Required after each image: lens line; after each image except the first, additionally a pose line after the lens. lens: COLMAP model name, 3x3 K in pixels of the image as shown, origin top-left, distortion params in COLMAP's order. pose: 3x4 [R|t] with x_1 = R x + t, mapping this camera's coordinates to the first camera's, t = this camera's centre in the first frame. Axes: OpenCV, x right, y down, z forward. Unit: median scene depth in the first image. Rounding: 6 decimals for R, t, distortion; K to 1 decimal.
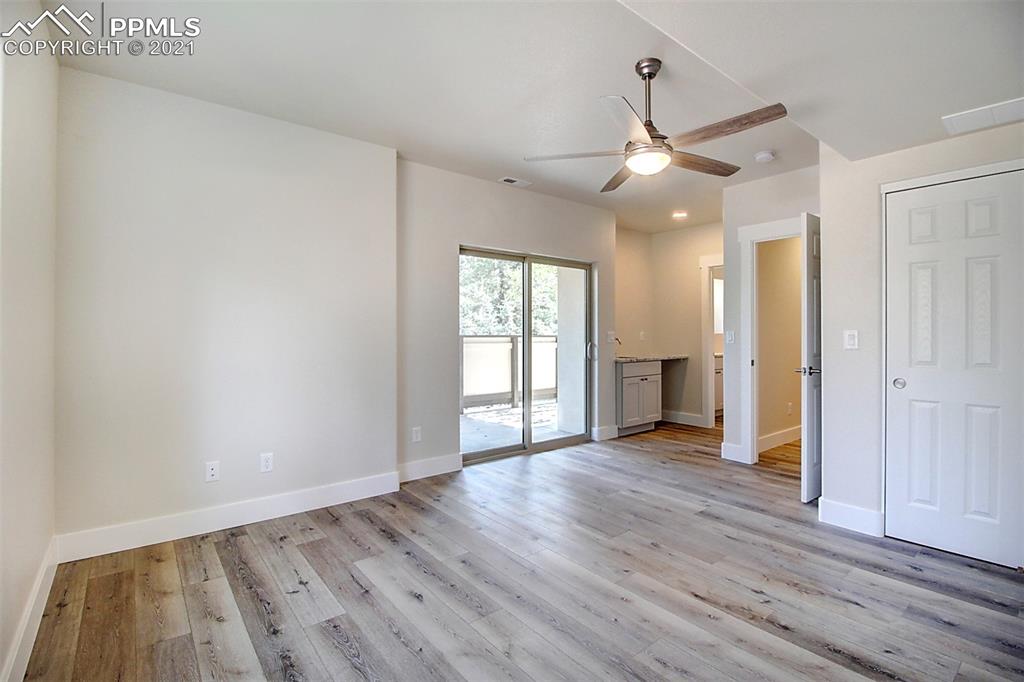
lens RADIAL K [[492.4, 0, 518.5], [0, 492.4, 336.9], [0, 0, 1]] dist [-0.000369, -0.013889]
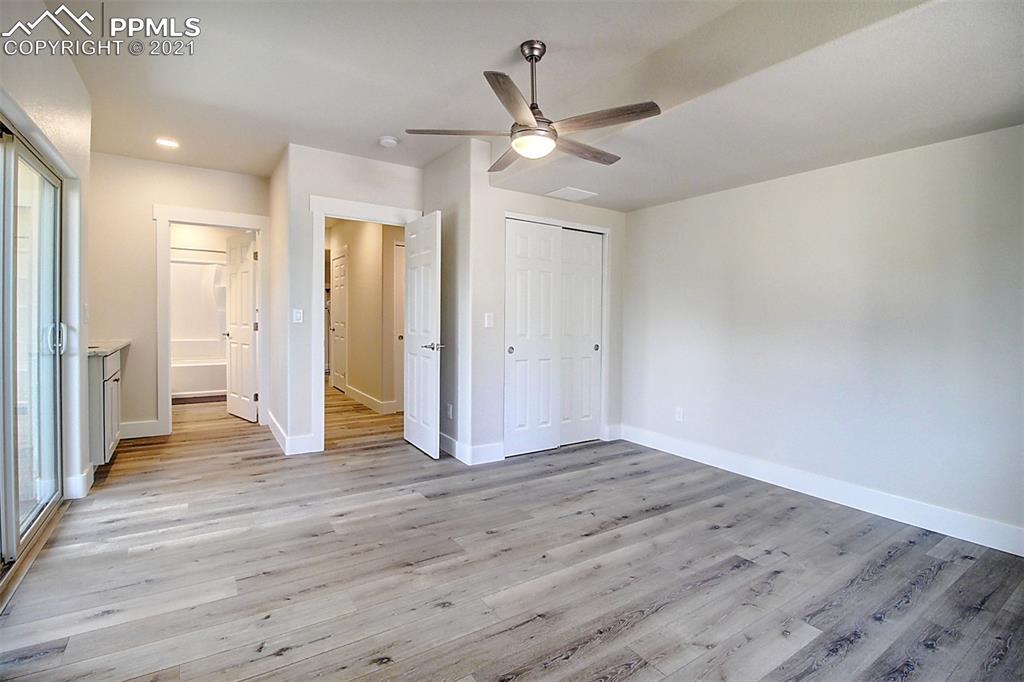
lens RADIAL K [[479.8, 0, 516.3], [0, 479.8, 331.8], [0, 0, 1]] dist [0.000763, -0.012201]
pose [[0.071153, -0.028034, 0.997071, -0.654140], [-0.013602, 0.999485, 0.029072, -0.004981], [-0.997373, -0.015631, 0.070735, 0.880931]]
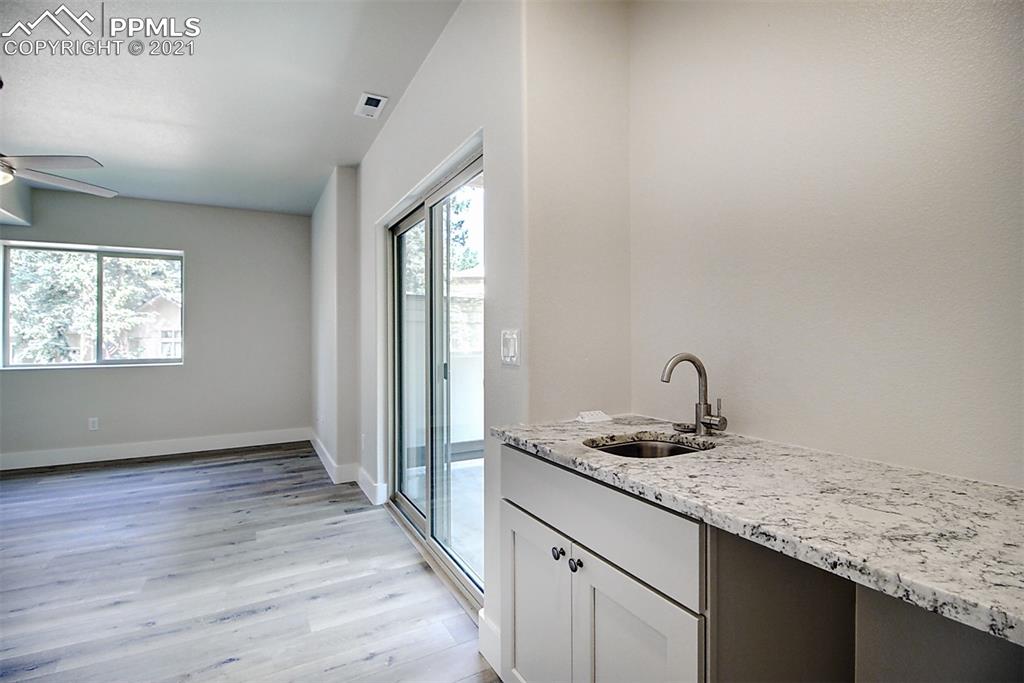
lens RADIAL K [[462.9, 0, 480.0], [0, 462.9, 334.5], [0, 0, 1]] dist [0.000062, -0.022218]
pose [[-0.201345, -0.002709, -0.979517, 0.891911], [0.001059, 0.999995, -0.002984, -0.006518], [0.979520, -0.001638, -0.201341, 2.012935]]
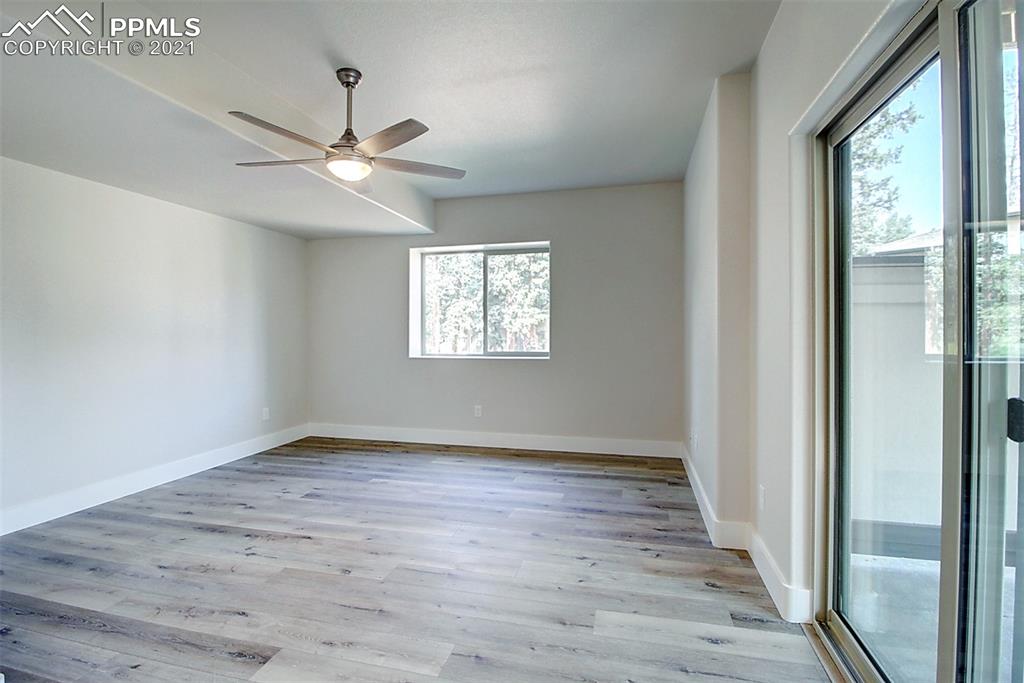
lens RADIAL K [[463.6, 0, 512.0], [0, 463.6, 333.1], [0, 0, 1]] dist [0.002464, -0.009522]
pose [[-0.792989, 0.004280, -0.609221, 0.538404], [0.000320, 0.999978, 0.006608, -0.004545], [0.609236, 0.005045, -0.792973, 1.812231]]
